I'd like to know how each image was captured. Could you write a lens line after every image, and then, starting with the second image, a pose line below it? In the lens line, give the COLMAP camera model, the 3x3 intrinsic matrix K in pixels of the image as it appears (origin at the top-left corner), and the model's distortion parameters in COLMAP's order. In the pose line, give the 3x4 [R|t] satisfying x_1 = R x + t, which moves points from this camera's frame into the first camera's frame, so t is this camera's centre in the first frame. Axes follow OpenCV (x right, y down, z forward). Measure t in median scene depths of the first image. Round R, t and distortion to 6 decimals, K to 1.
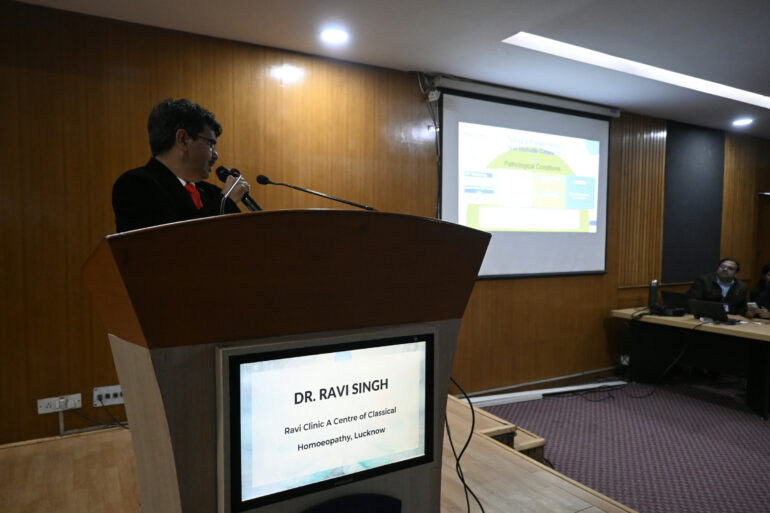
lens RADIAL K [[527.8, 0, 385.0], [0, 527.8, 256.5], [0, 0, 1]] dist [0.001362, 0.000075]
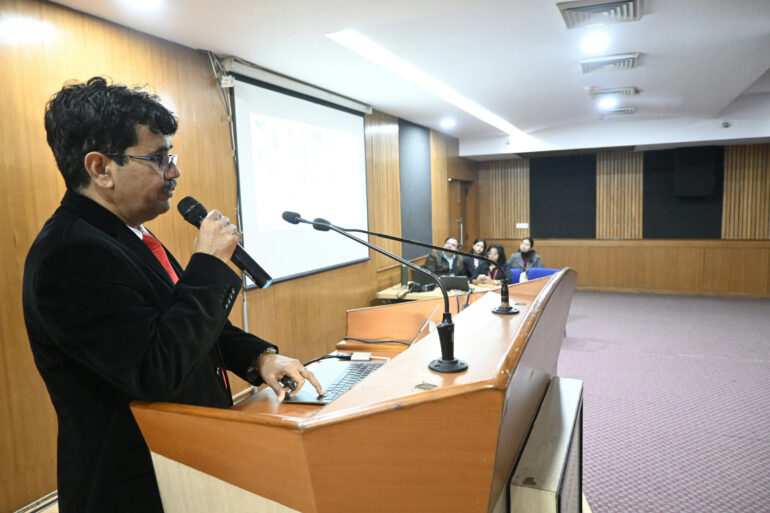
lens RADIAL K [[527.8, 0, 385.0], [0, 527.8, 256.5], [0, 0, 1]] dist [0.001362, 0.000075]
pose [[0.809579, -0.096058, 0.579099, -0.223453], [0.070174, 0.995283, 0.066990, -0.054315], [-0.582802, -0.013596, 0.812501, 0.128507]]
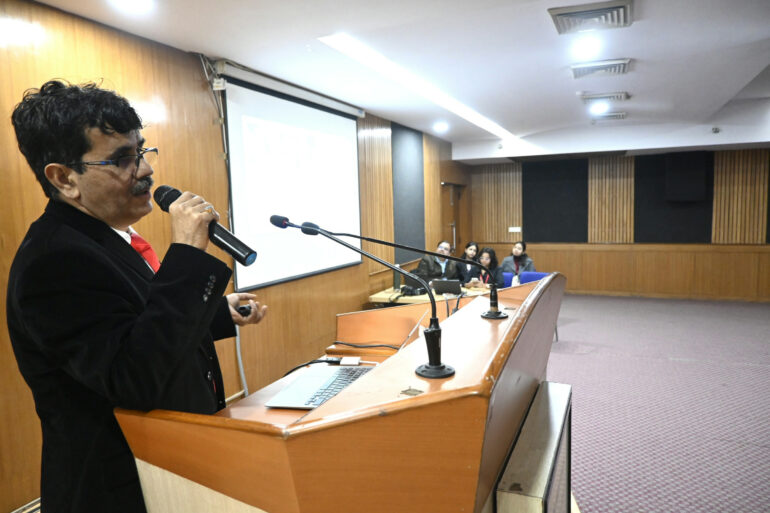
lens RADIAL K [[527.8, 0, 385.0], [0, 527.8, 256.5], [0, 0, 1]] dist [0.001362, 0.000075]
pose [[0.802591, -0.090574, 0.589613, -0.220937], [0.067100, 0.995840, 0.061639, -0.054691], [-0.592743, -0.009907, 0.805331, 0.127612]]
